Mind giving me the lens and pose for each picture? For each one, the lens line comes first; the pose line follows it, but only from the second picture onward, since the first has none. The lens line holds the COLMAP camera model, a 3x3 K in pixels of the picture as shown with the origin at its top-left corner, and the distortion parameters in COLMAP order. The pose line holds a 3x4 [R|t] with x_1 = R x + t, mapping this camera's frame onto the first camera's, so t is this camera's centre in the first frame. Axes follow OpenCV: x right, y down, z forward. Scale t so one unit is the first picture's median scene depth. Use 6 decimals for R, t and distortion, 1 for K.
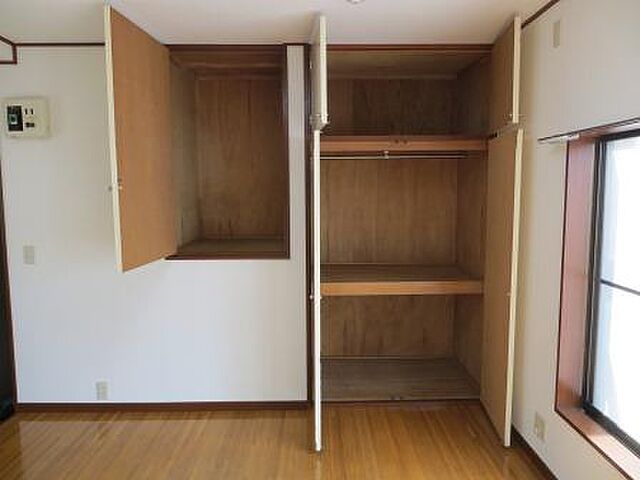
lens RADIAL K [[482.5, 0, 320.0], [0, 482.5, 240.0], [0, 0, 1]] dist [-0.002074, -0.000473]
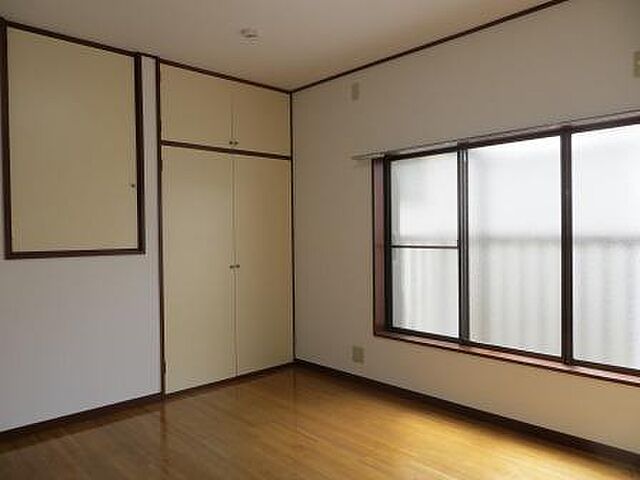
lens RADIAL K [[480.3, 0, 320.0], [0, 480.3, 240.0], [0, 0, 1]] dist [-0.011147, -0.001573]
pose [[0.735798, -0.014657, 0.677043, -0.514380], [0.078558, 0.994863, -0.063838, 0.110493], [-0.672629, 0.100159, 0.733170, -0.014499]]
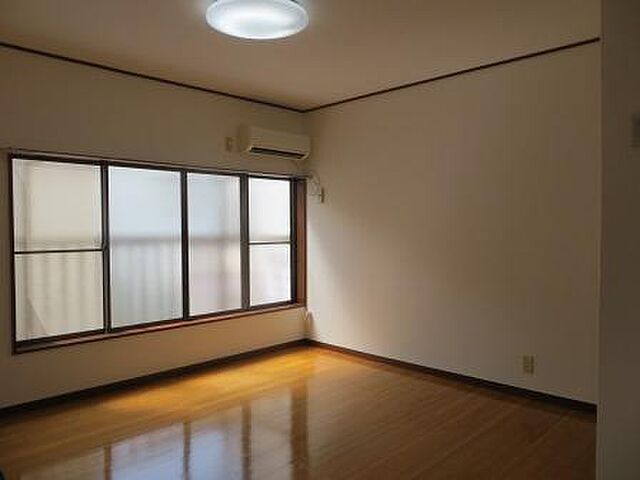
lens RADIAL K [[480.3, 0, 320.0], [0, 480.3, 240.0], [0, 0, 1]] dist [-0.011147, -0.001573]
pose [[-0.700489, -0.005366, 0.713643, -0.825159], [0.088127, 0.991668, 0.093959, -0.006449], [-0.708201, 0.128709, -0.694180, 1.009937]]
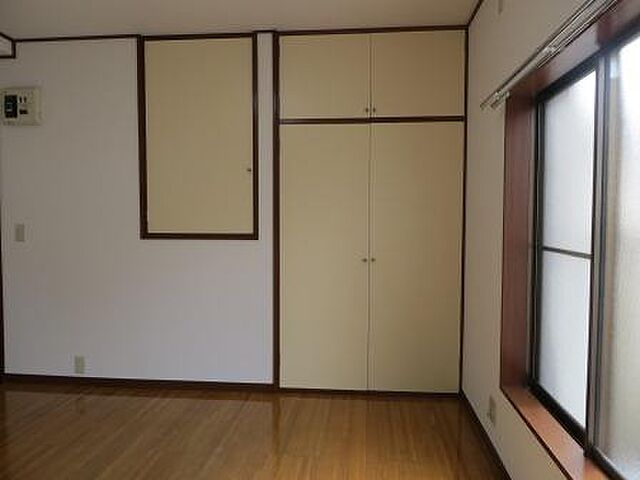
lens RADIAL K [[480.3, 0, 320.0], [0, 480.3, 240.0], [0, 0, 1]] dist [-0.011147, -0.001573]
pose [[0.994213, 0.013187, -0.106615, 0.185773], [-0.019055, 0.998348, -0.054208, 0.096745], [0.105724, 0.055926, 0.992822, 0.013718]]
